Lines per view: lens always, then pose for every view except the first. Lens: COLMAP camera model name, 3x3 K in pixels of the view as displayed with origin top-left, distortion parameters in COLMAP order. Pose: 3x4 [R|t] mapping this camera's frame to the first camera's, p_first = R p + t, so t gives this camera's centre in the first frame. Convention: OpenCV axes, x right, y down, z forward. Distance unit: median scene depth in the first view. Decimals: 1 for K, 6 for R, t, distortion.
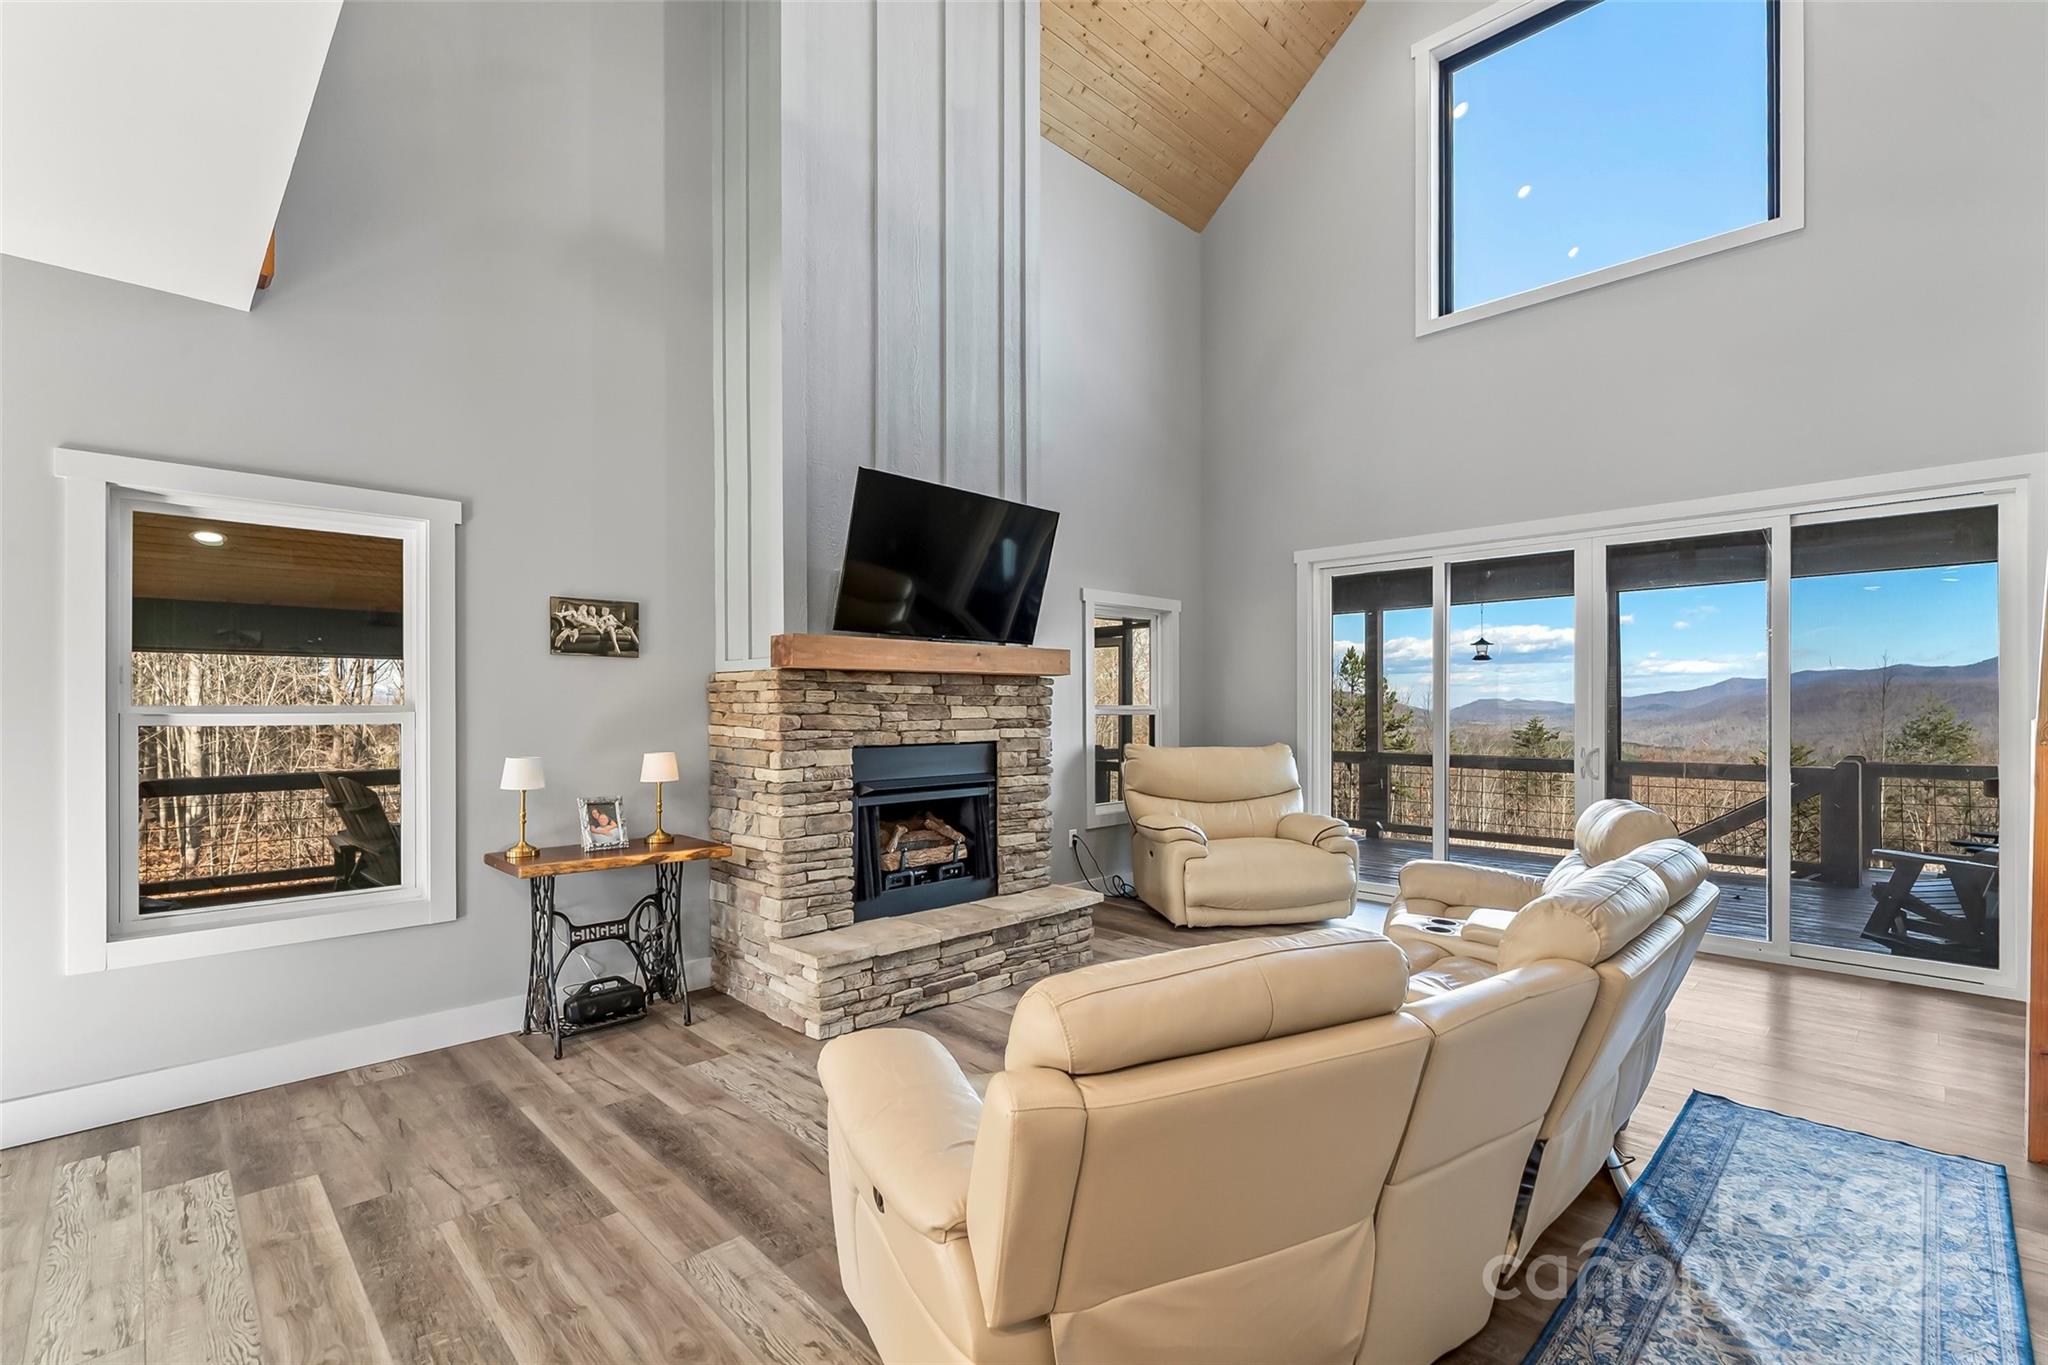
lens RADIAL K [[898.4, 0, 1031.5], [0, 898.4, 705.4], [0, 0, 1]] dist [0.000427, -0.000267]
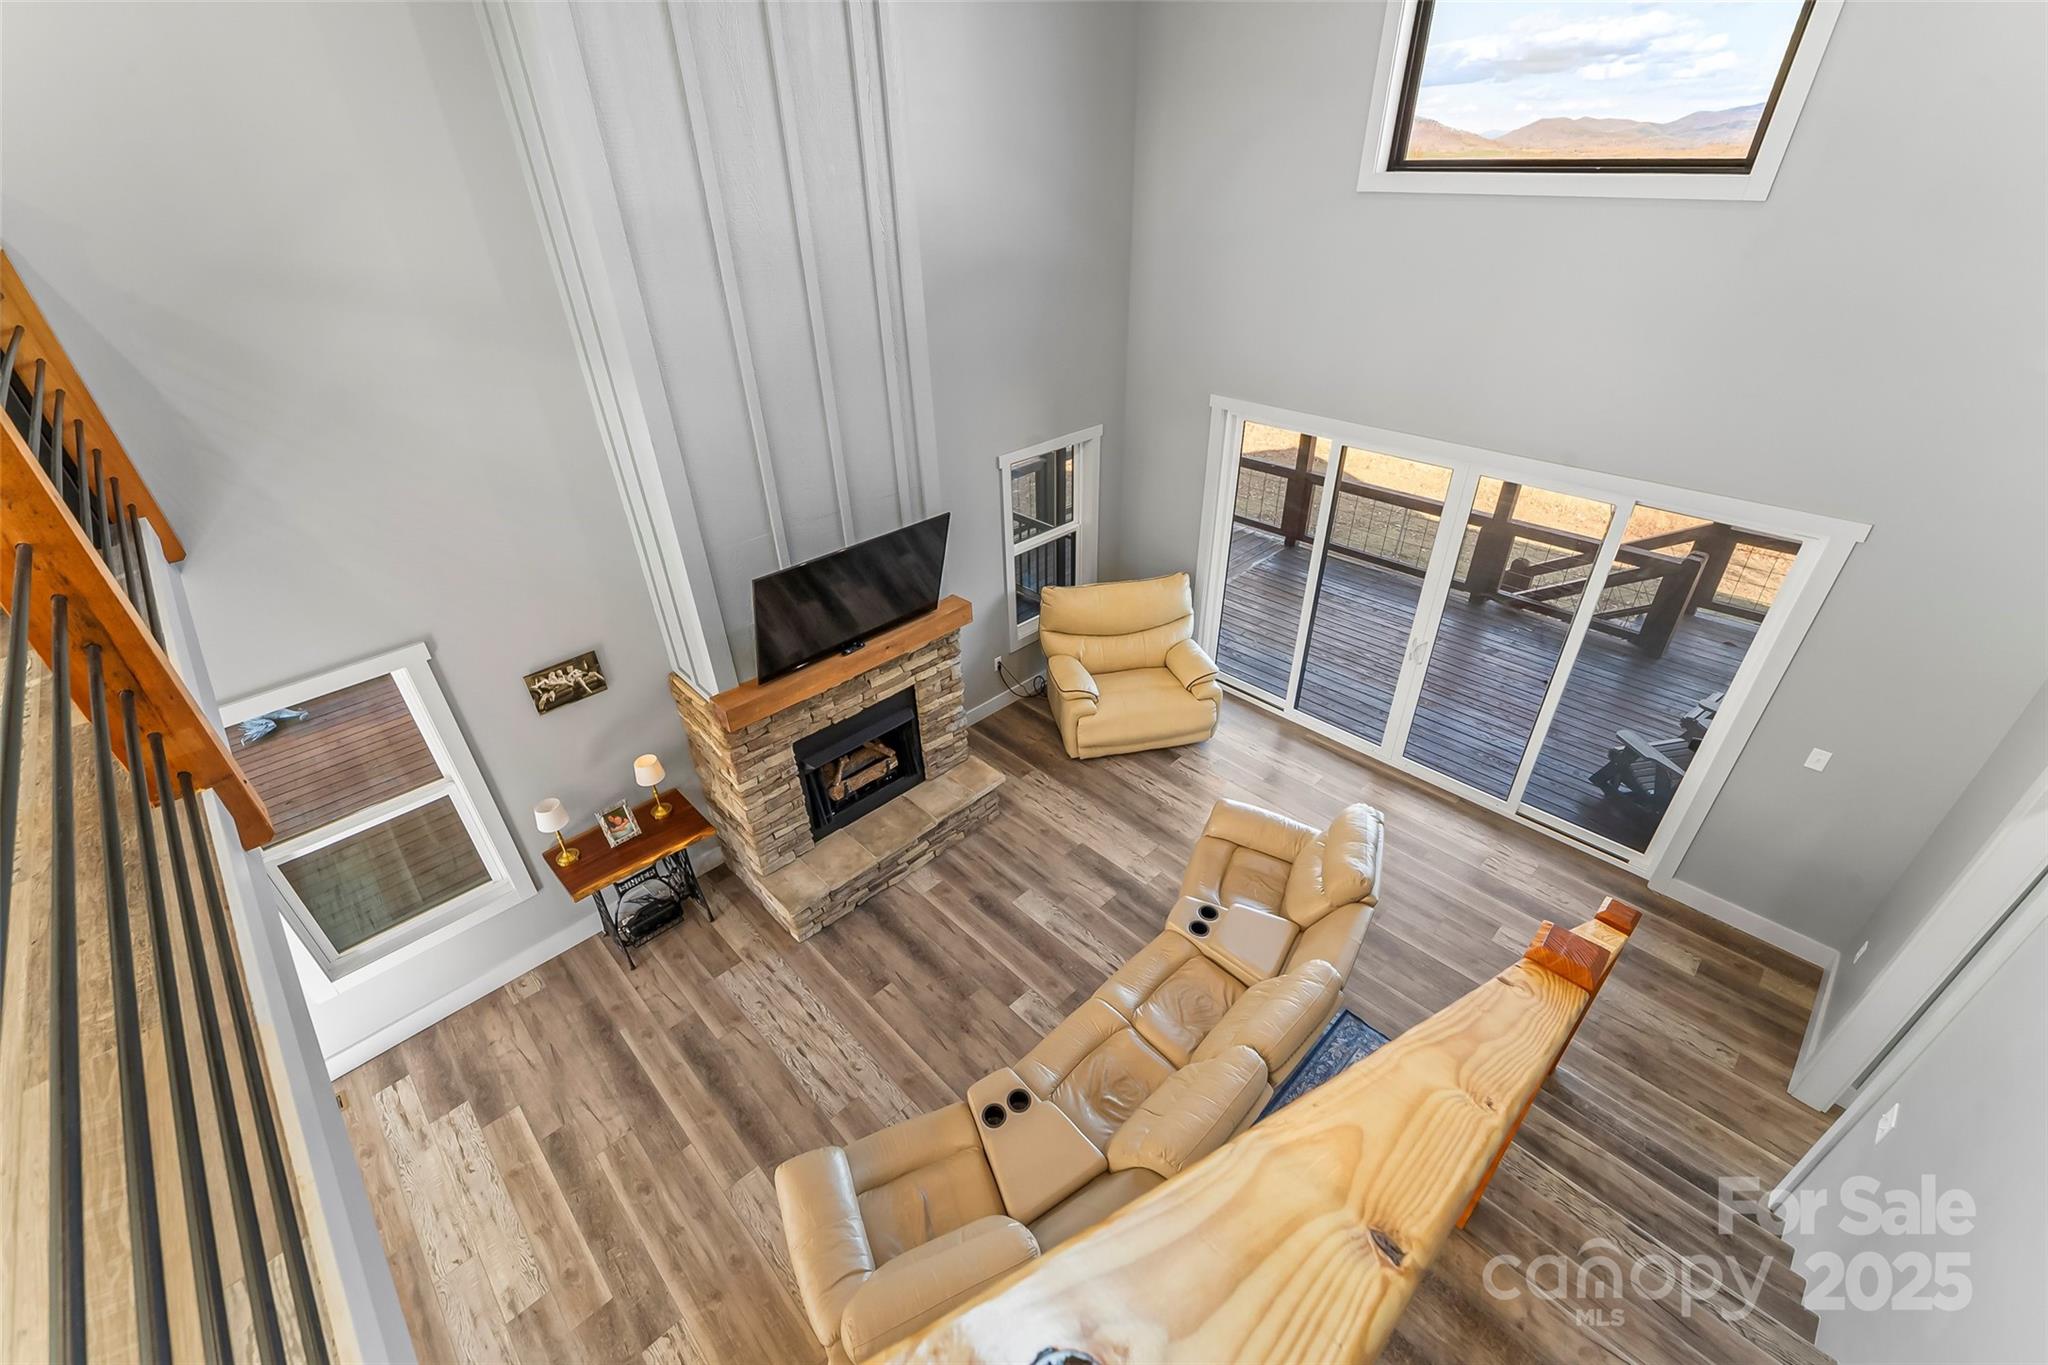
lens RADIAL K [[843.3, 0, 1024.0], [0, 843.3, 682.5], [0, 0, 1]] dist [0.002037, -0.000130]
pose [[0.999637, -0.013650, -0.023212, 0.161800], [0.024013, 0.841945, 0.539028, -0.673172], [0.012185, -0.539390, 0.841968, 0.036147]]
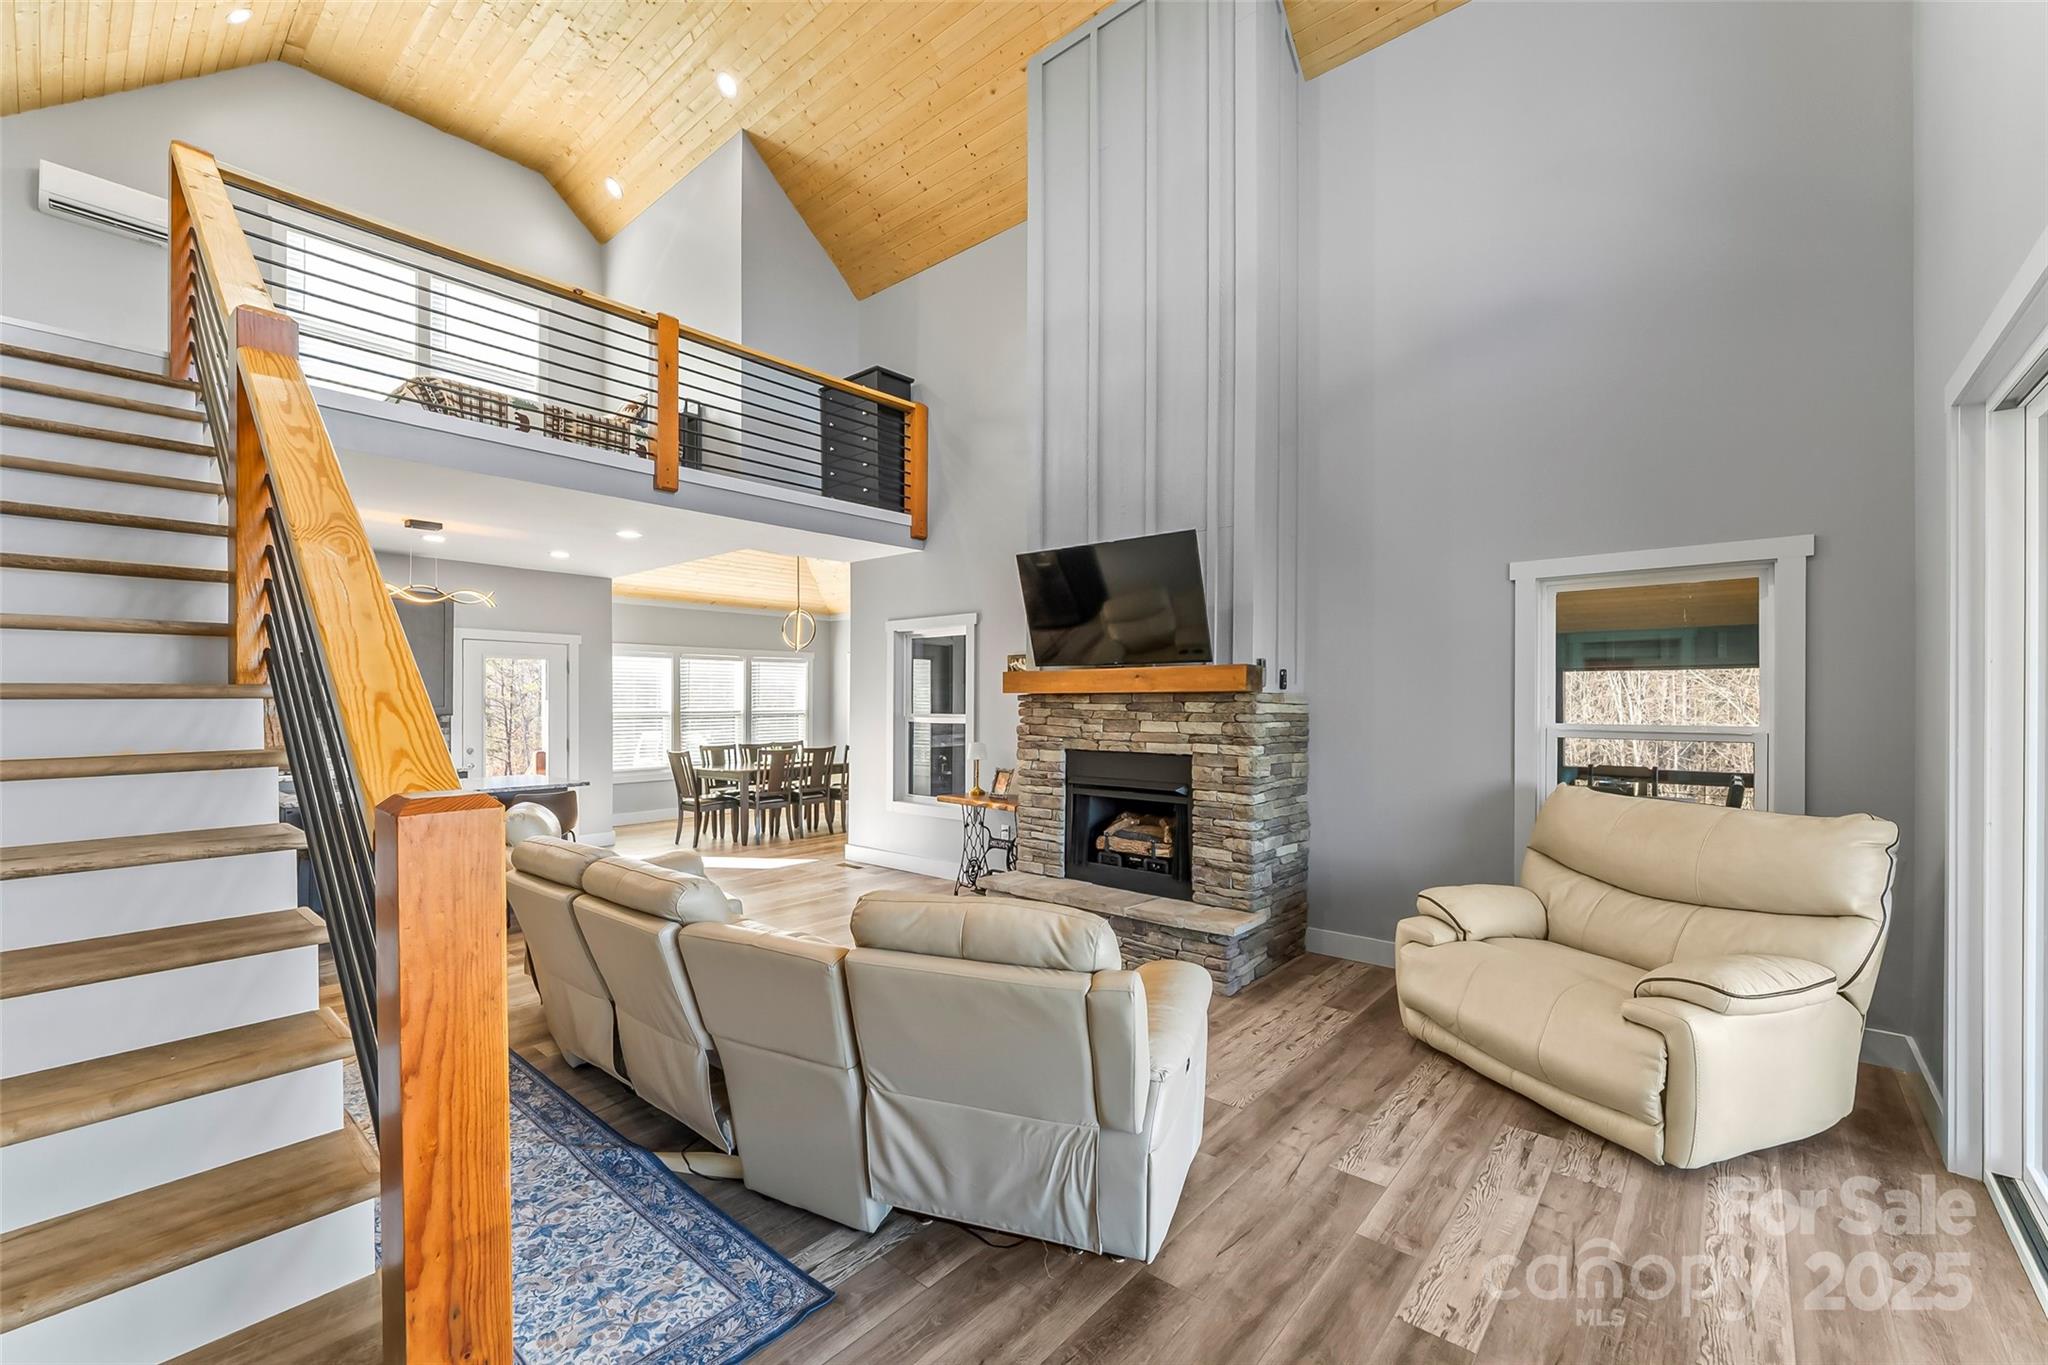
lens RADIAL K [[855.0, 0, 1005.7], [0, 855.0, 708.0], [0, 0, 1]] dist [-0.000180, -0.000104]
pose [[0.057877, 0.002758, -0.998320, 1.106634], [-0.005450, 0.999982, 0.002447, -0.019657], [0.998309, 0.005299, 0.057891, 0.839417]]
